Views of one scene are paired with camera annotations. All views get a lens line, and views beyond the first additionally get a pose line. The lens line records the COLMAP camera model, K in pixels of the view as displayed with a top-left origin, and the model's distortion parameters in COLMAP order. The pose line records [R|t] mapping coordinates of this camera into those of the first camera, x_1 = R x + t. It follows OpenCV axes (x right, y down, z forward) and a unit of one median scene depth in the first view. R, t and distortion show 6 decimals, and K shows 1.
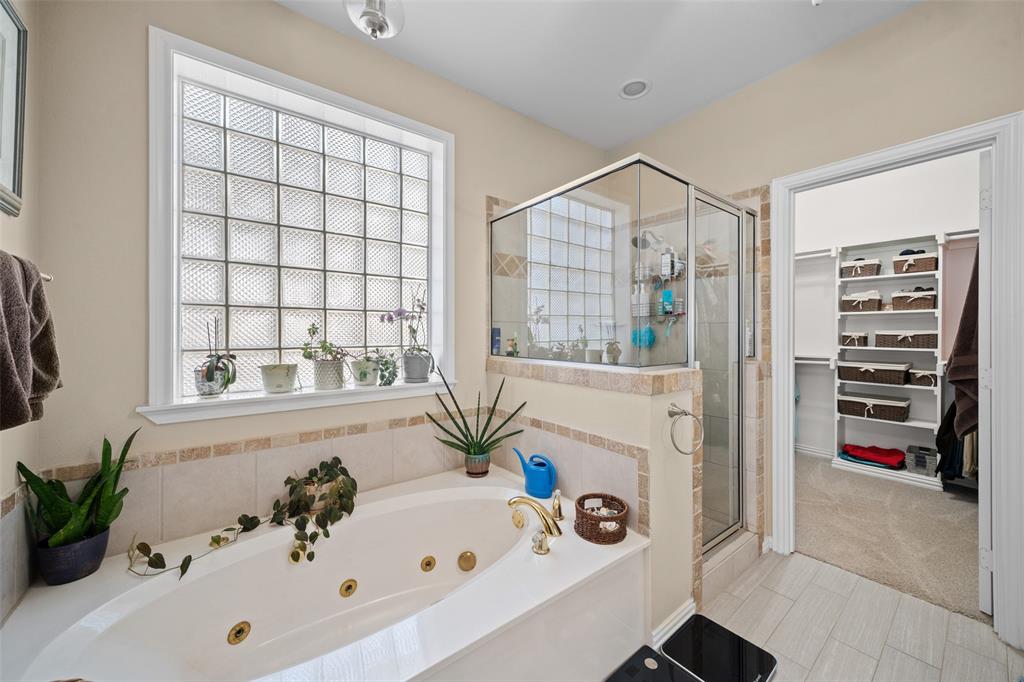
lens RADIAL K [[385.5, 0, 512.5], [0, 385.5, 331.5], [0, 0, 1]] dist [0.006515, 0.000220]
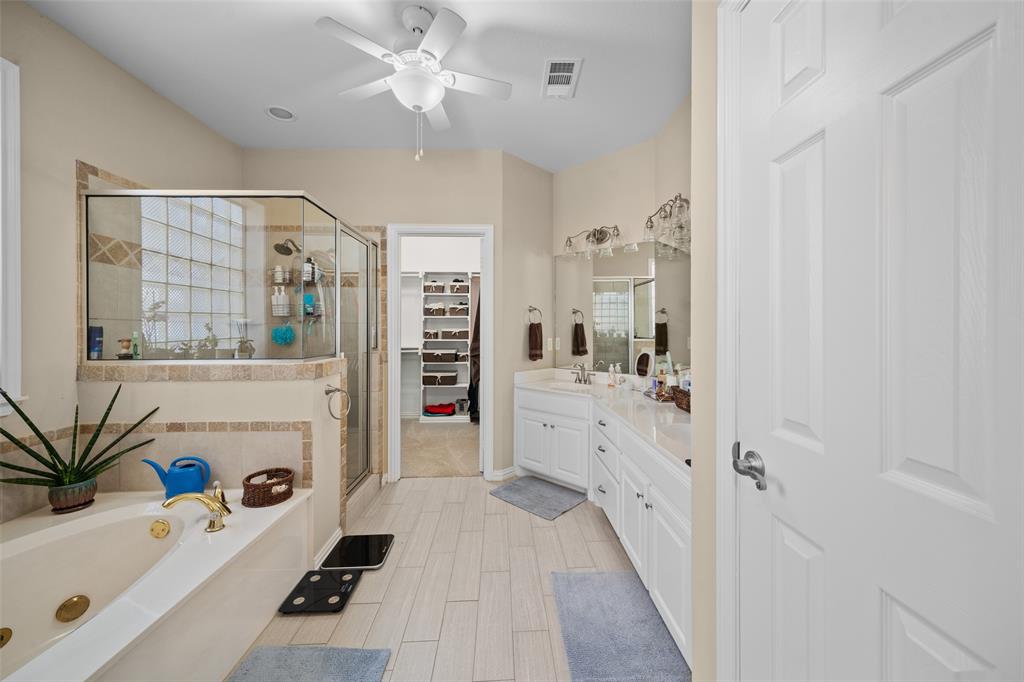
lens RADIAL K [[385.5, 0, 519.0], [0, 385.5, 325.7], [0, 0, 1]] dist [0.006515, 0.000220]
pose [[0.583722, 0.004792, 0.811939, -0.201011], [0.001331, 0.999976, -0.006859, -0.004801], [-0.811952, 0.005084, 0.583702, -0.223576]]
